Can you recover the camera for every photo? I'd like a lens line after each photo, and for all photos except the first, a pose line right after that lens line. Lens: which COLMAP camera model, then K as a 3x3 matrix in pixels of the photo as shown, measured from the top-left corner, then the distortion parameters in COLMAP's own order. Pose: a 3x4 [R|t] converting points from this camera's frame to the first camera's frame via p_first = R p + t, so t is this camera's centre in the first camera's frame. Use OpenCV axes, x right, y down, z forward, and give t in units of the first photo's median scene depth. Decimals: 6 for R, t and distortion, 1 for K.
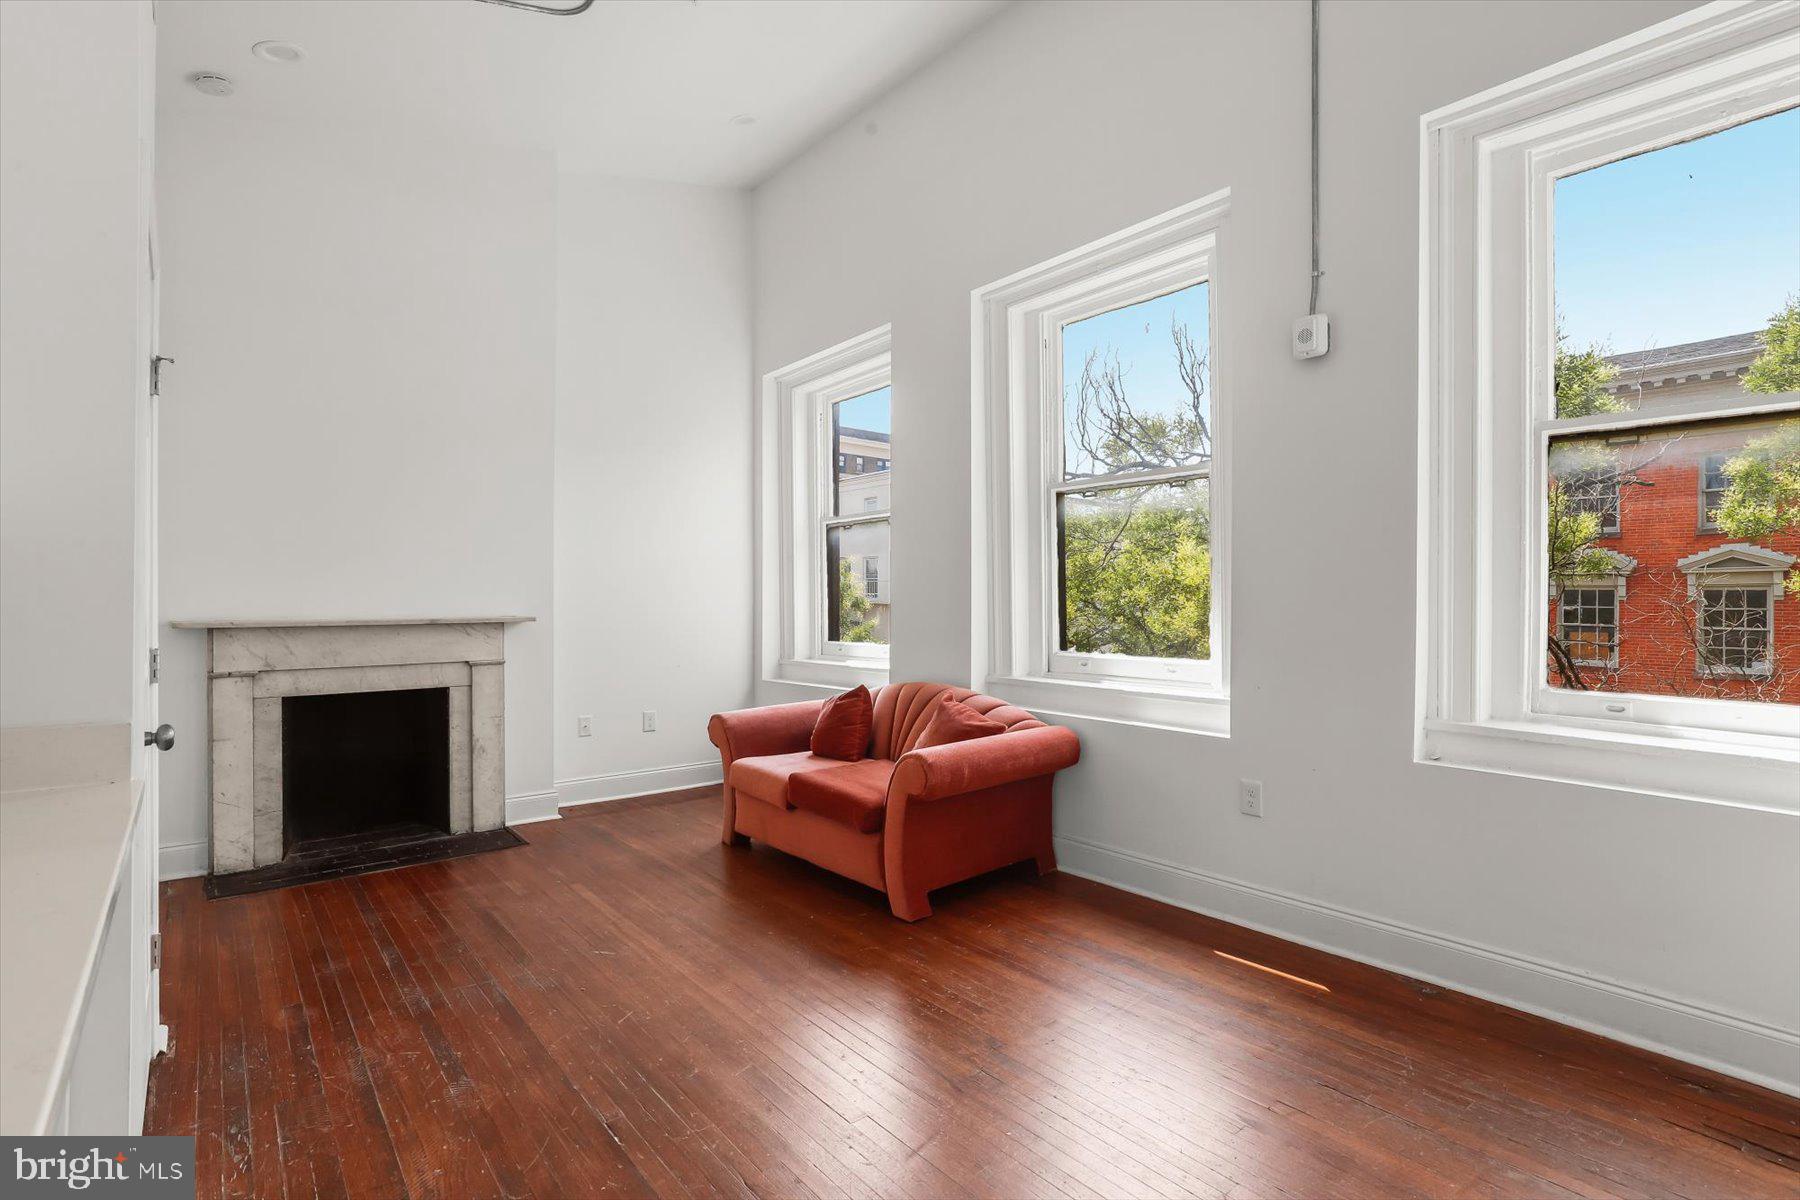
lens RADIAL K [[850.7, 0, 901.0], [0, 850.7, 603.8], [0, 0, 1]] dist [-0.011559, 0.001619]
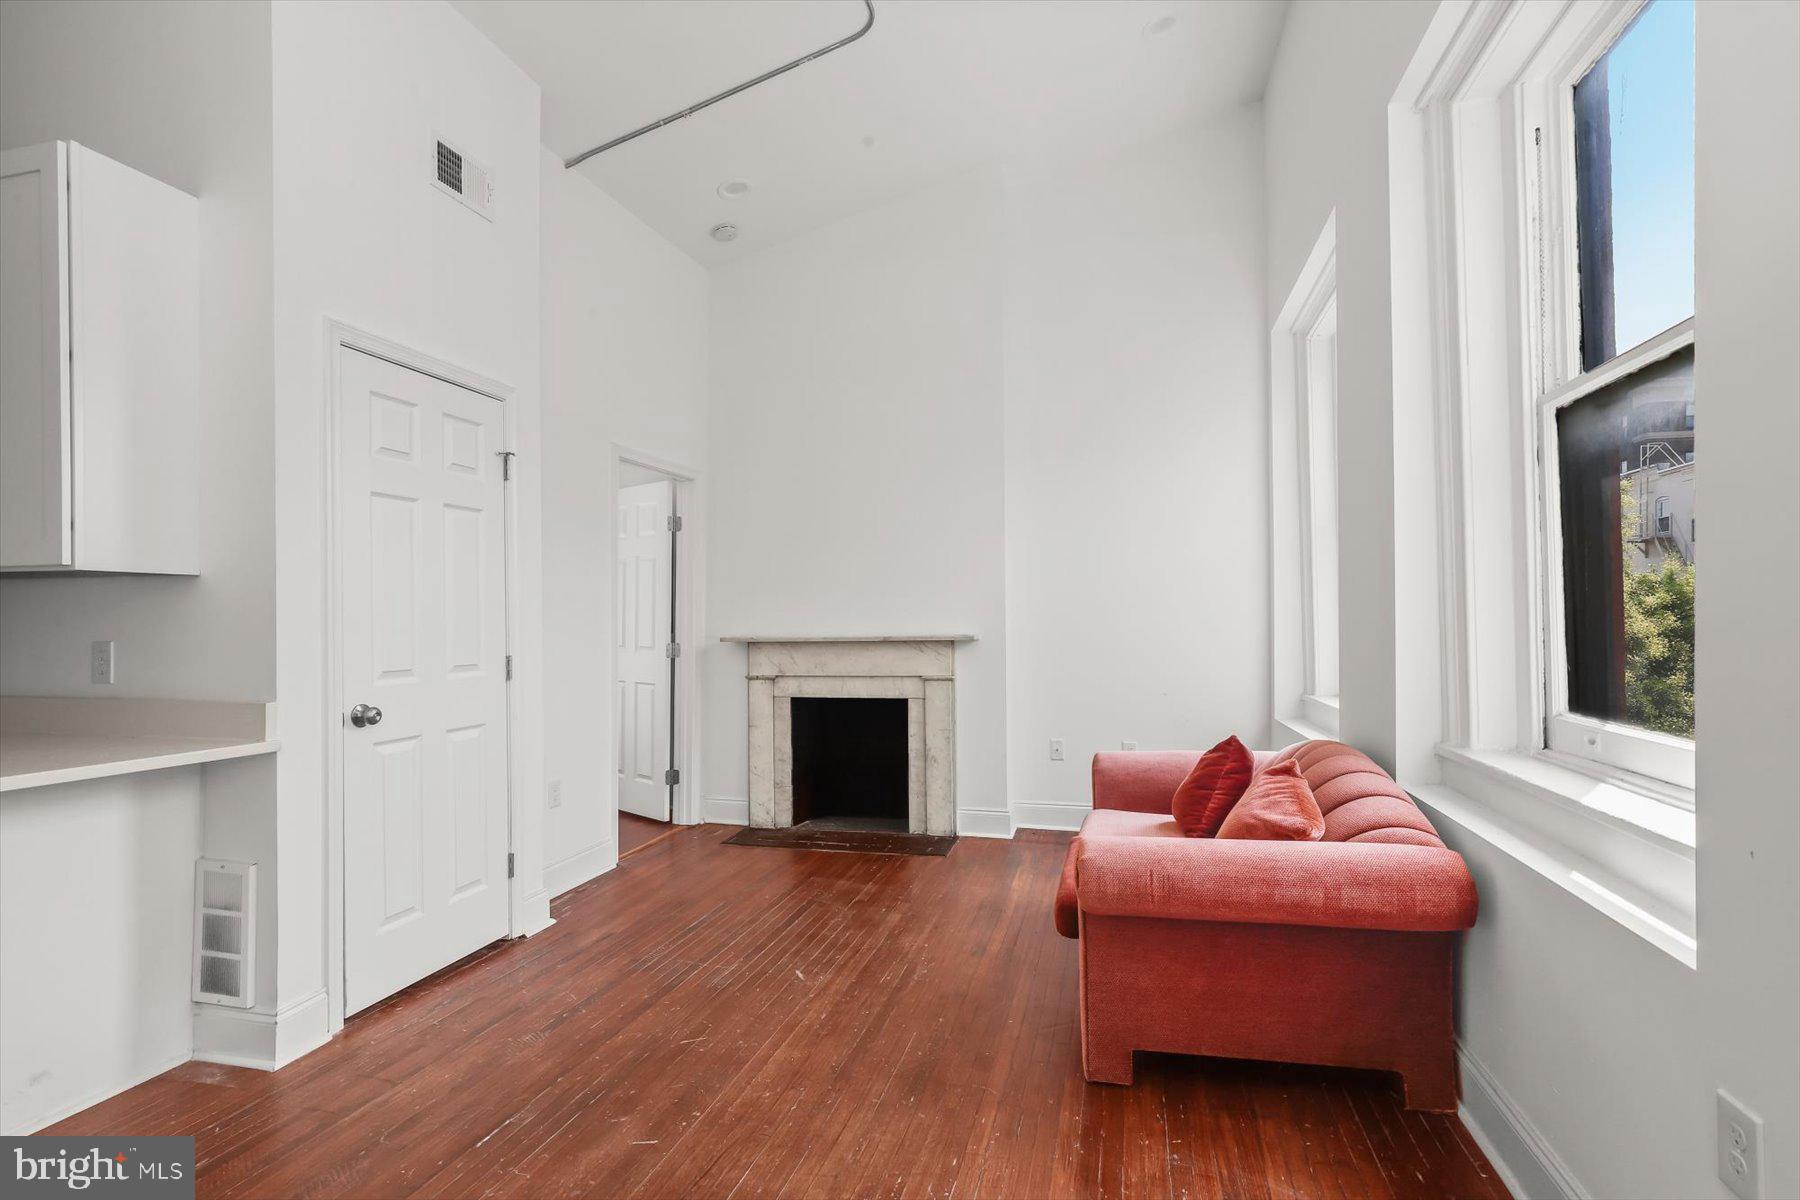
lens RADIAL K [[850.7, 0, 928.4], [0, 850.7, 633.2], [0, 0, 1]] dist [-0.011559, 0.001619]
pose [[0.594686, 0.007460, -0.803923, 0.373901], [0.005614, 0.999894, 0.013431, -0.001419], [0.803938, -0.012500, 0.594581, 0.373110]]
